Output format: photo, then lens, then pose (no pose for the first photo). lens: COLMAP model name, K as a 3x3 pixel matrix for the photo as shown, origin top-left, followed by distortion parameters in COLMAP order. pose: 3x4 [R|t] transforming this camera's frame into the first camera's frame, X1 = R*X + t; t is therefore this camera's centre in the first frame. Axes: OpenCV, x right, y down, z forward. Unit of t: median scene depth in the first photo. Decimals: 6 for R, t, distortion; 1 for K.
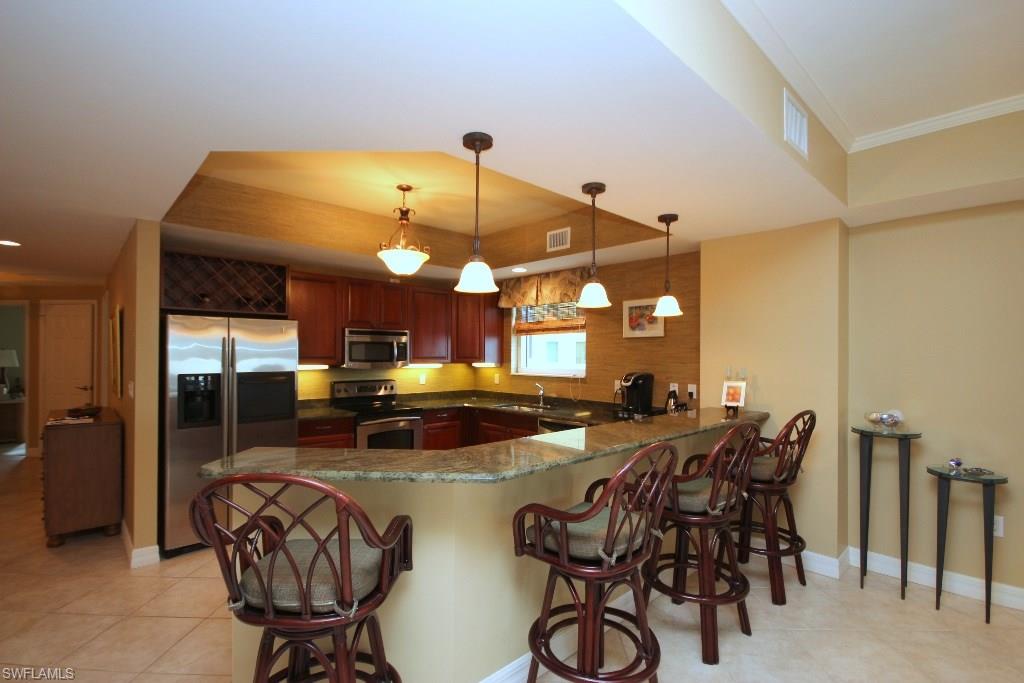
lens RADIAL K [[470.4, 0, 516.9], [0, 470.4, 352.3], [0, 0, 1]] dist [-0.010399, 0.000257]
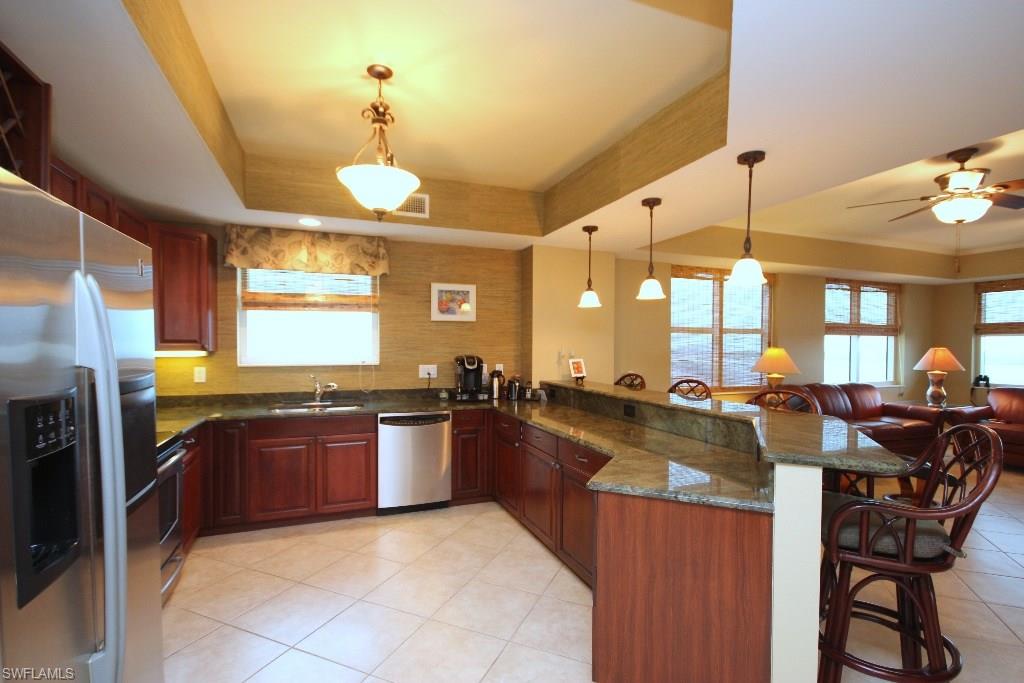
lens RADIAL K [[470.4, 0, 510.7], [0, 470.4, 352.0], [0, 0, 1]] dist [-0.010399, 0.000257]
pose [[0.384541, -0.019050, 0.922912, -0.646365], [-0.006537, 0.999706, 0.023358, 0.010158], [-0.923085, -0.015015, 0.384303, 0.498636]]
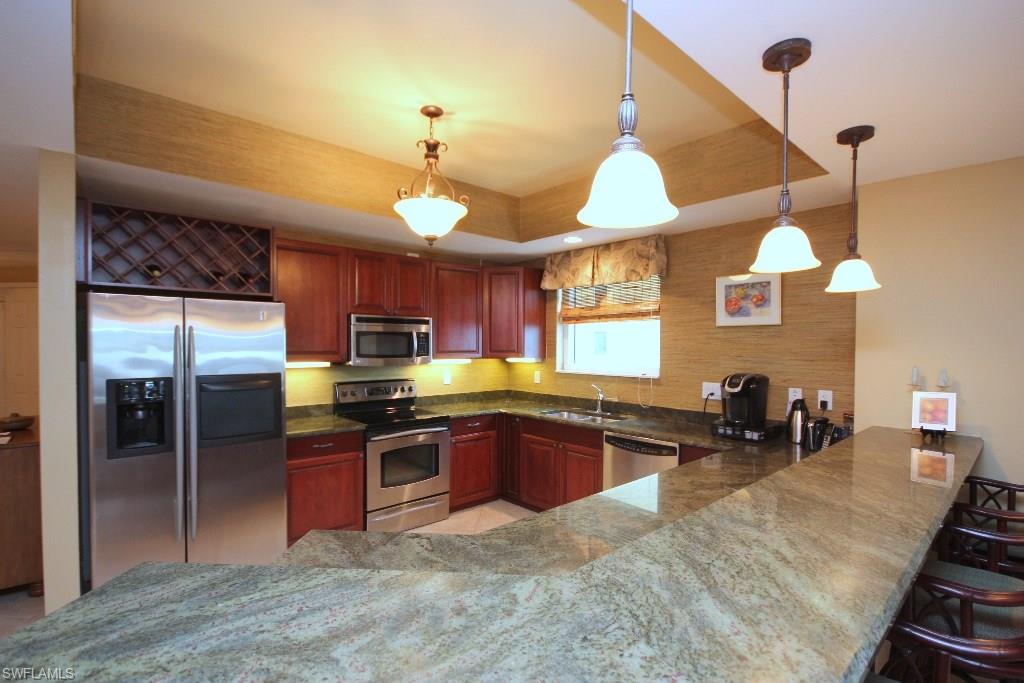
lens RADIAL K [[470.4, 0, 517.9], [0, 470.4, 350.8], [0, 0, 1]] dist [-0.010399, 0.000257]
pose [[0.999807, 0.000268, -0.019659, -0.082612], [0.000102, 0.999823, 0.018828, -0.006336], [0.019660, -0.018827, 0.999629, 0.251992]]
